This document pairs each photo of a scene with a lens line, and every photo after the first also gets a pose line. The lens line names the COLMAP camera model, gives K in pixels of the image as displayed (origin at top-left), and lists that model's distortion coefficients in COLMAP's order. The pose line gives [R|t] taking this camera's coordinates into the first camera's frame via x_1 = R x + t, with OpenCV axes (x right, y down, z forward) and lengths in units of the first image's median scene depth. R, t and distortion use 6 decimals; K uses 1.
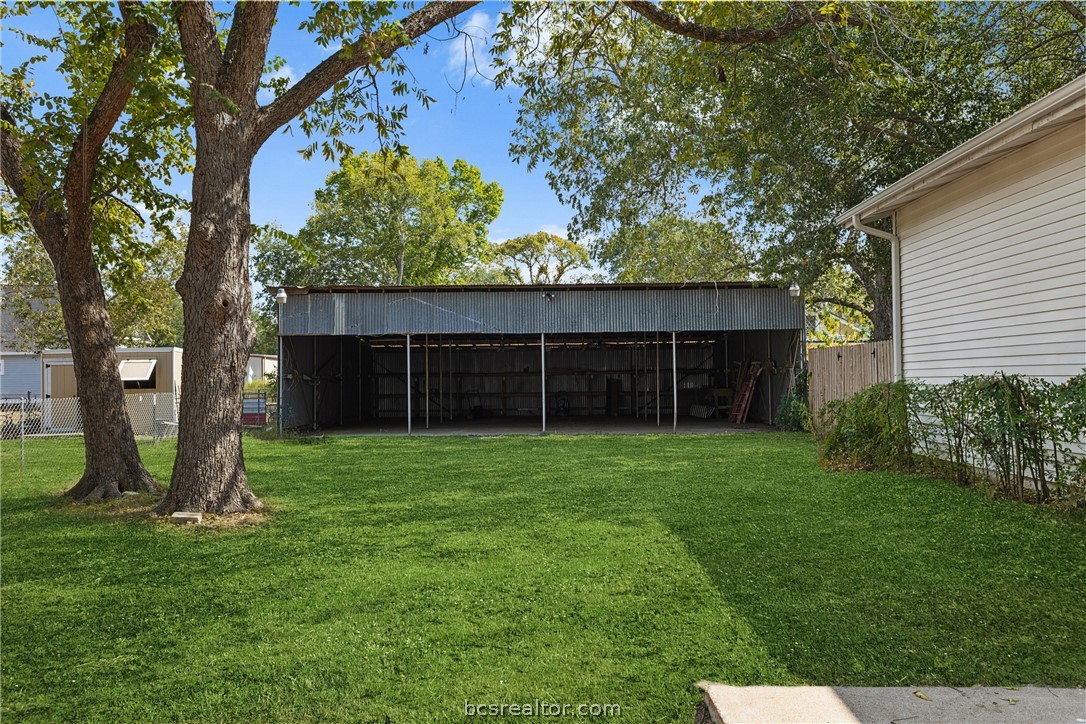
lens RADIAL K [[937.3, 0, 542.9], [0, 937.3, 362.9], [0, 0, 1]] dist [0.000204, 0.000031]
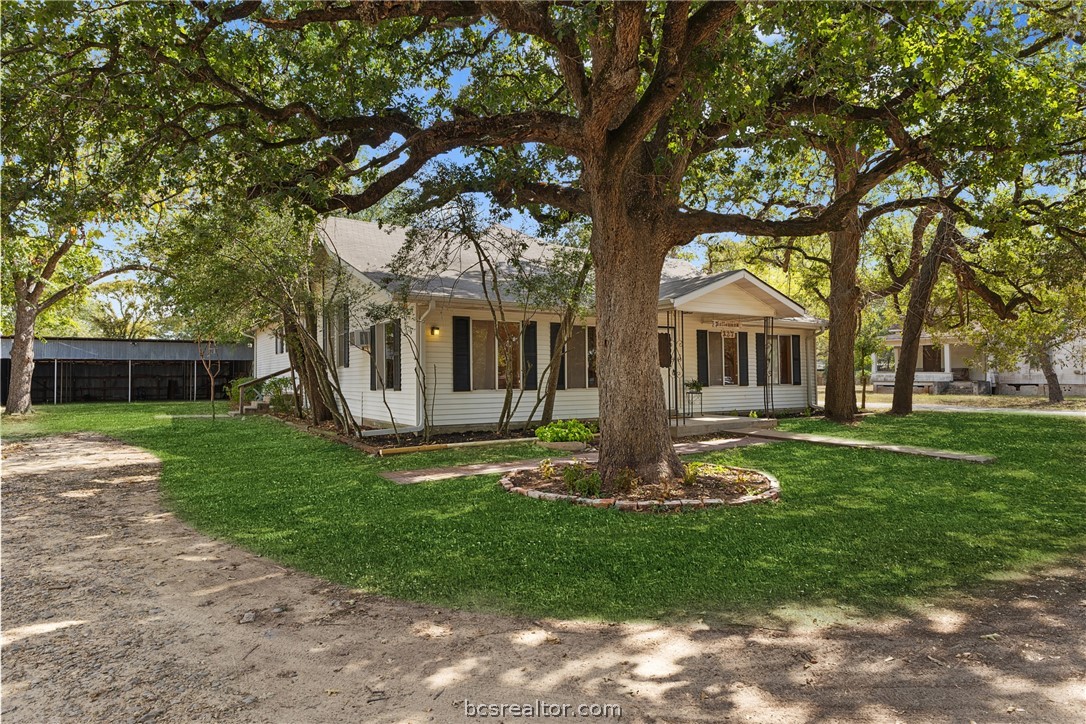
lens RADIAL K [[631.7, 0, 545.0], [0, 631.7, 364.2], [0, 0, 1]] dist [0.003908, 0.000497]
pose [[0.836048, 0.018681, 0.548339, -0.000650], [-0.012301, 0.999807, -0.015307, -0.009606], [-0.548519, 0.006052, 0.836116, -0.836425]]
